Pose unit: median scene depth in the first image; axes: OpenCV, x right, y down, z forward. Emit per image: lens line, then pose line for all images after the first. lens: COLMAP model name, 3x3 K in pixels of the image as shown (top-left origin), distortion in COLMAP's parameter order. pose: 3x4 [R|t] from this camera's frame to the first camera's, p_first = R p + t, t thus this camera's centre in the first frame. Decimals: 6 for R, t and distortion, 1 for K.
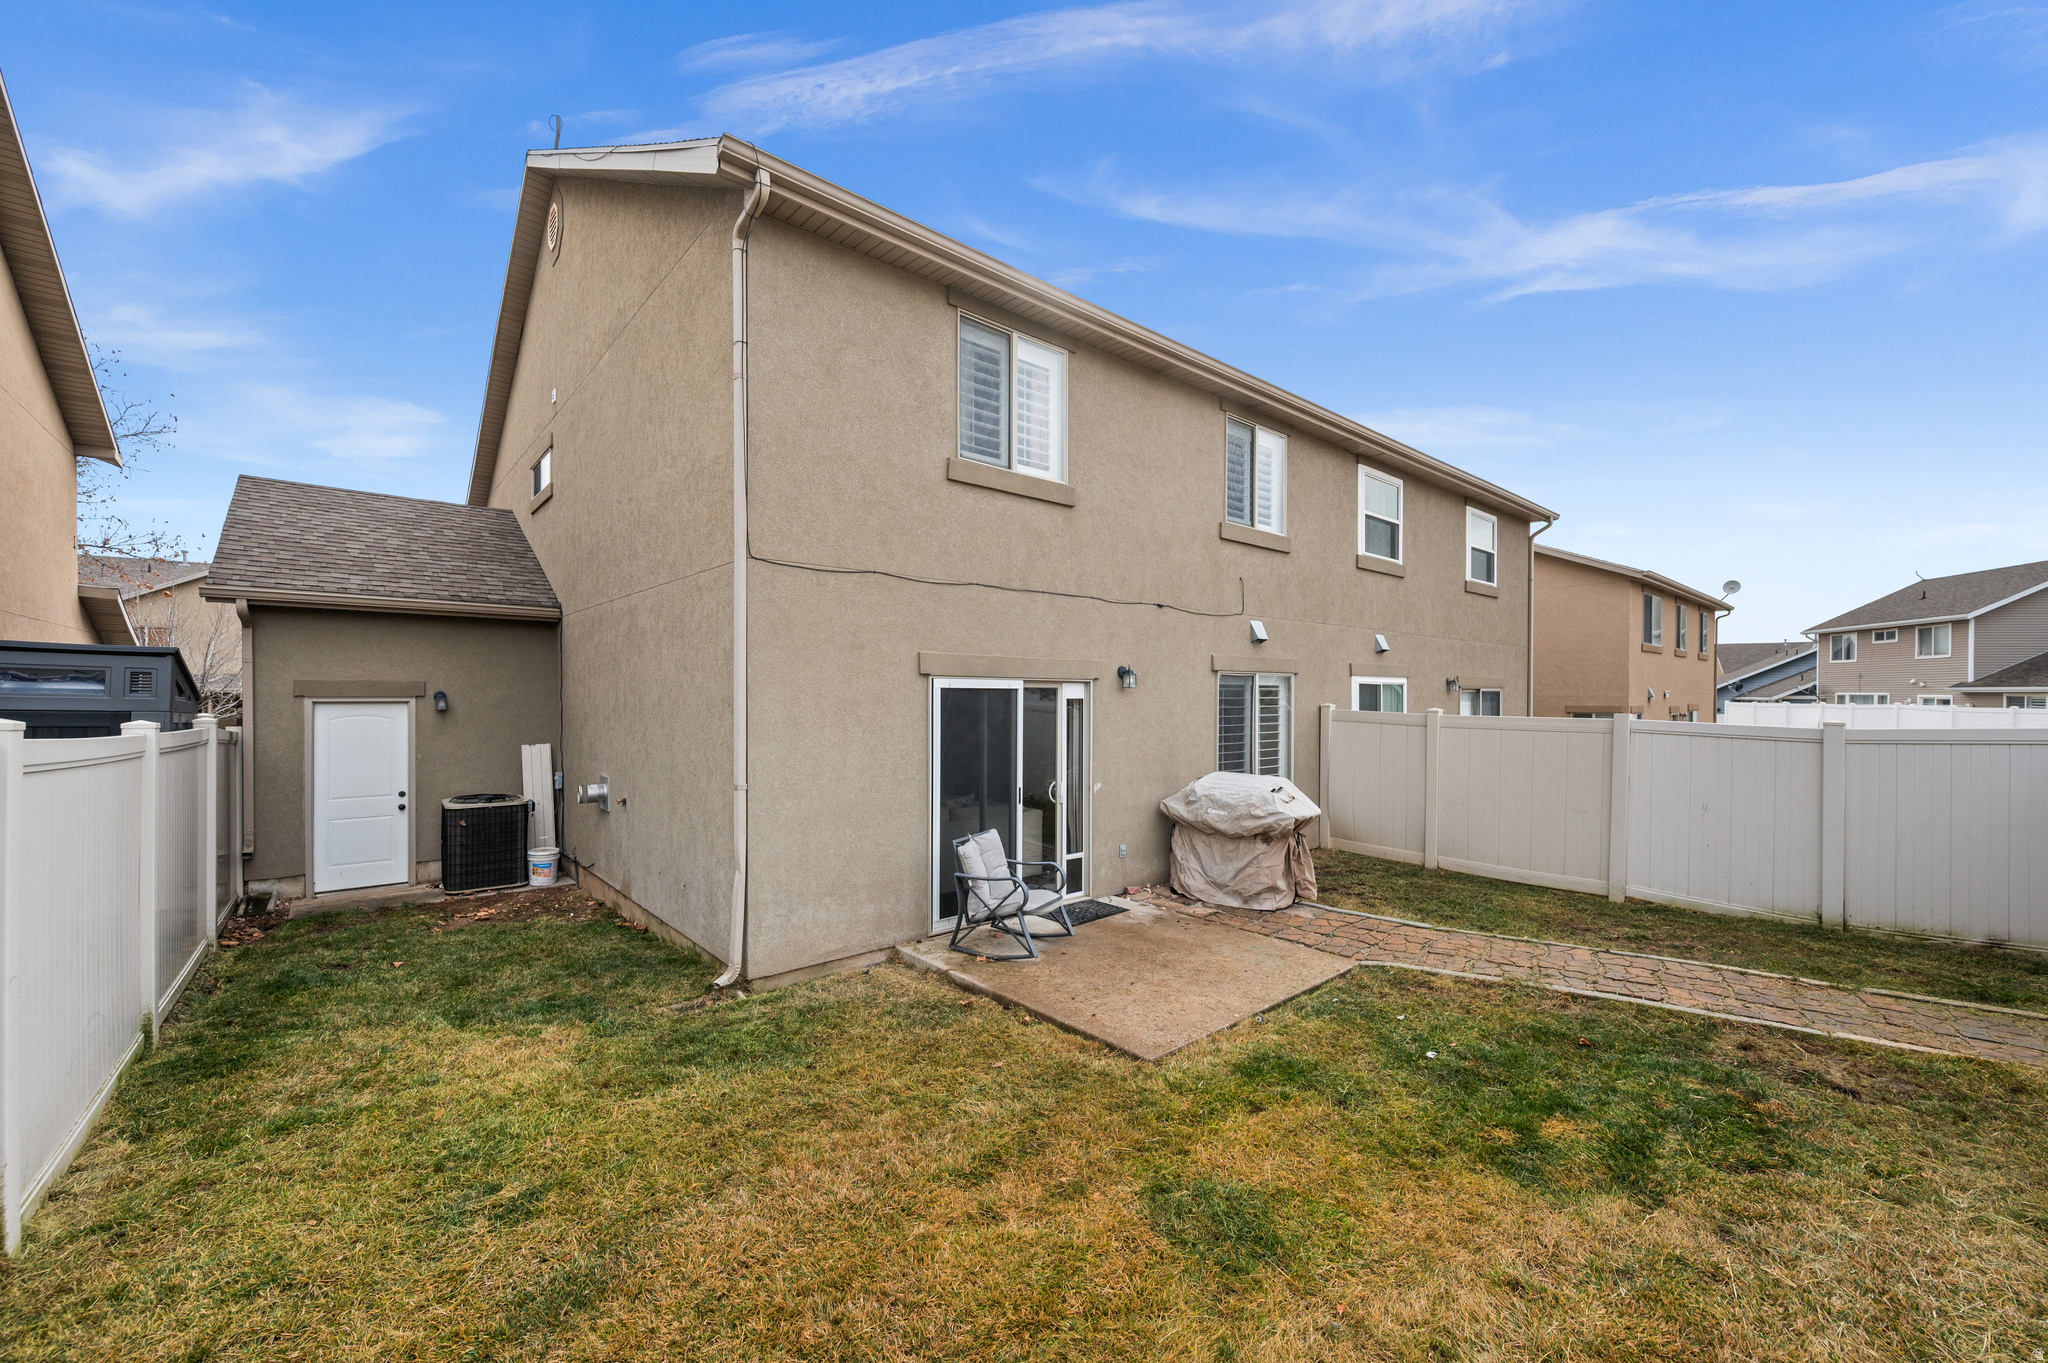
lens RADIAL K [[818.1, 0, 1038.5], [0, 818.1, 697.7], [0, 0, 1]] dist [0.002121, 0.000652]
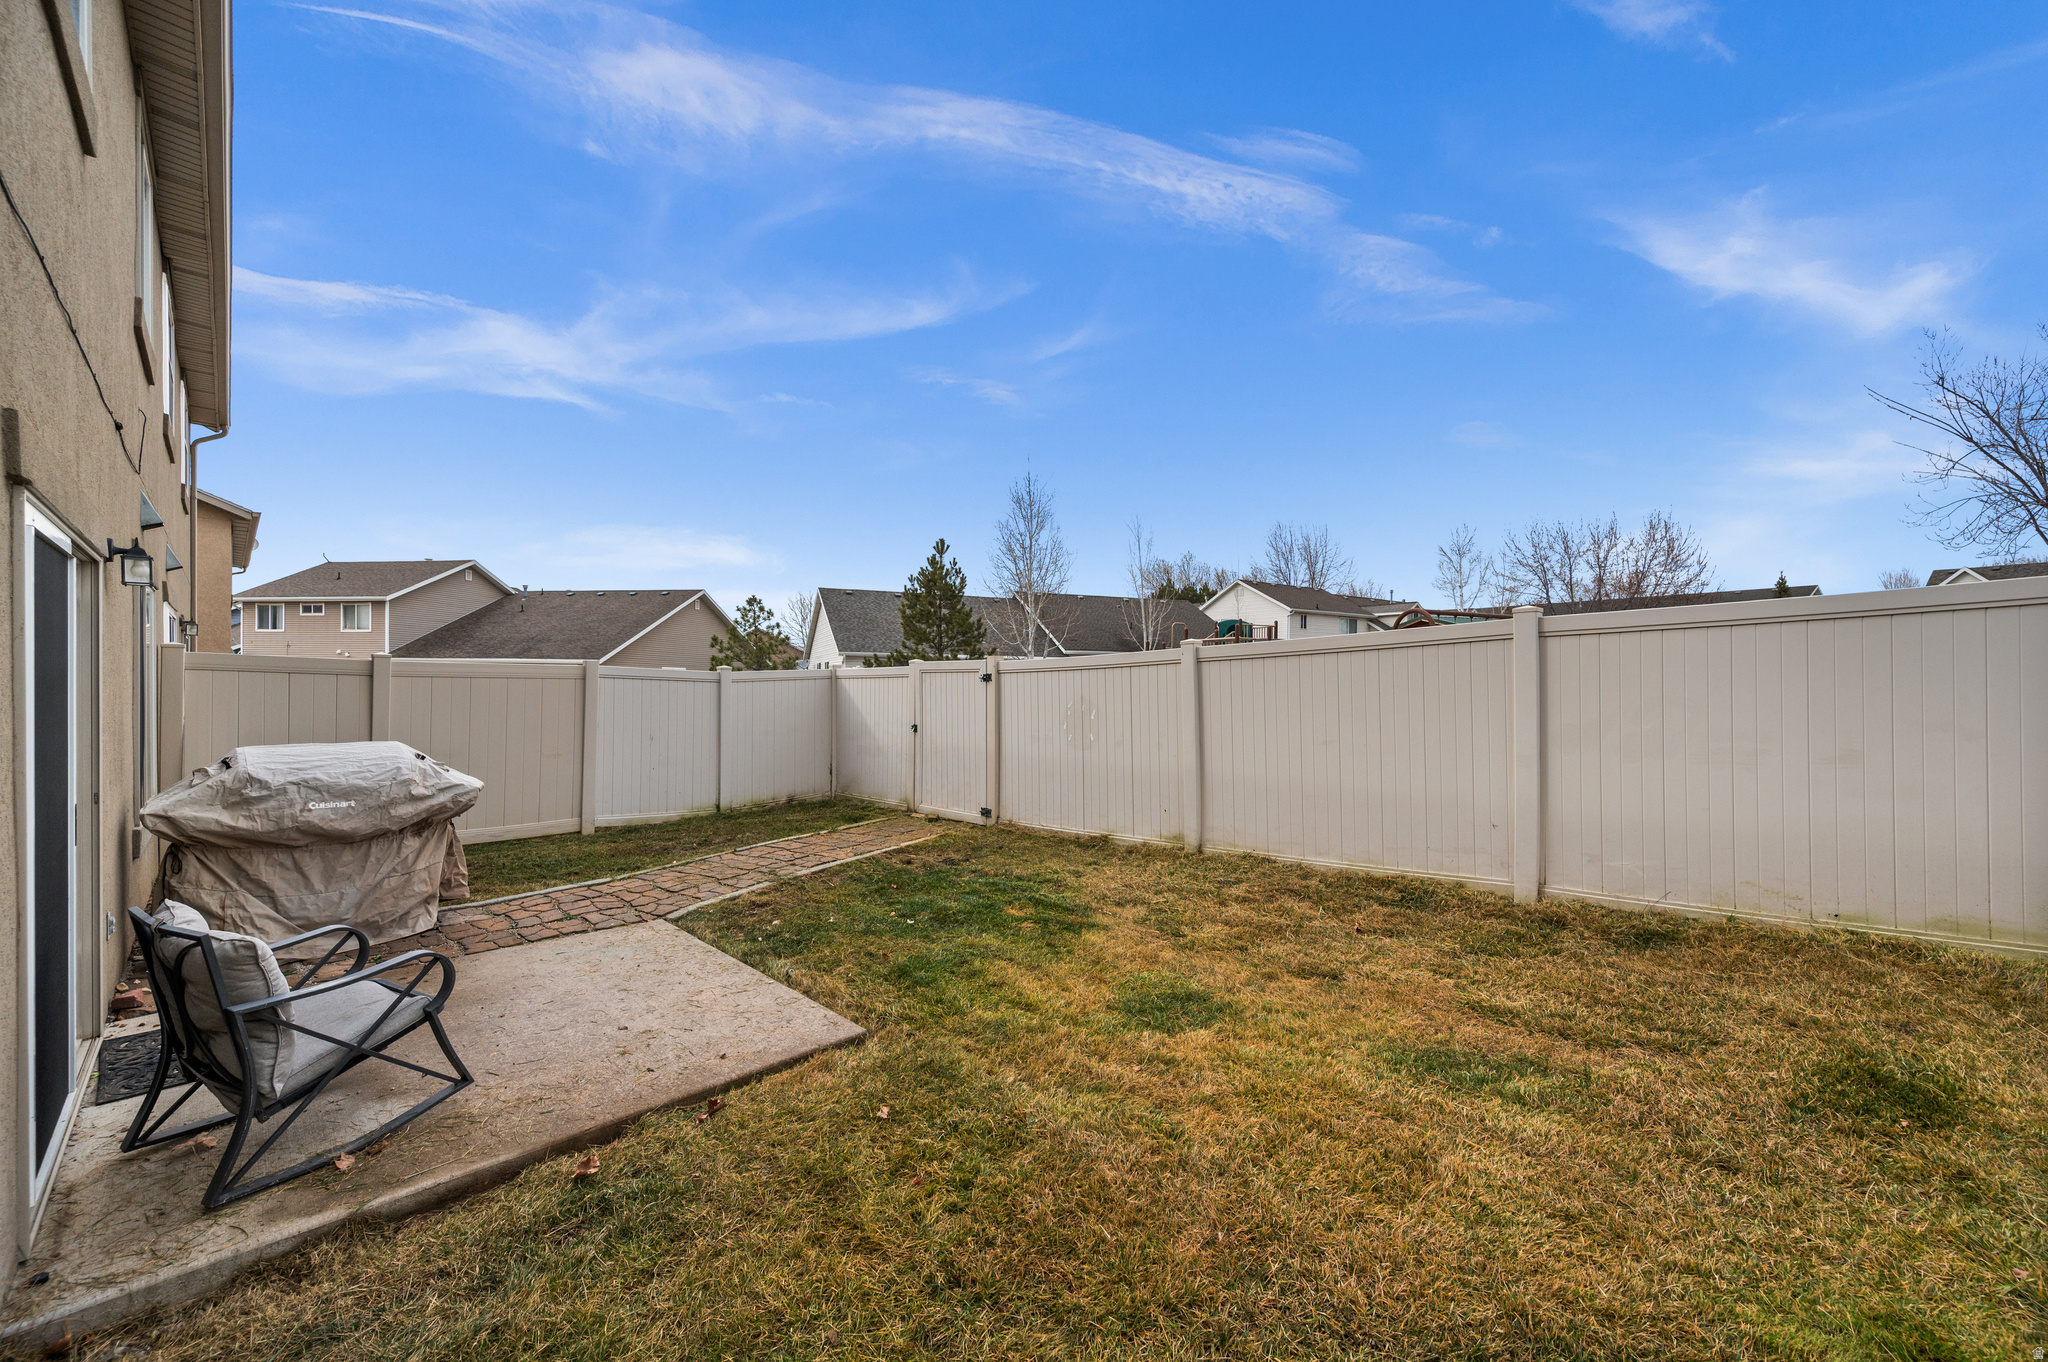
lens RADIAL K [[818.1, 0, 1027.0], [0, 818.1, 675.5], [0, 0, 1]] dist [0.002121, 0.000652]
pose [[-0.061606, 0.001283, 0.998100, -0.433107], [-0.003645, 0.999992, -0.001510, 0.042387], [-0.998094, -0.003731, -0.061600, 0.526742]]
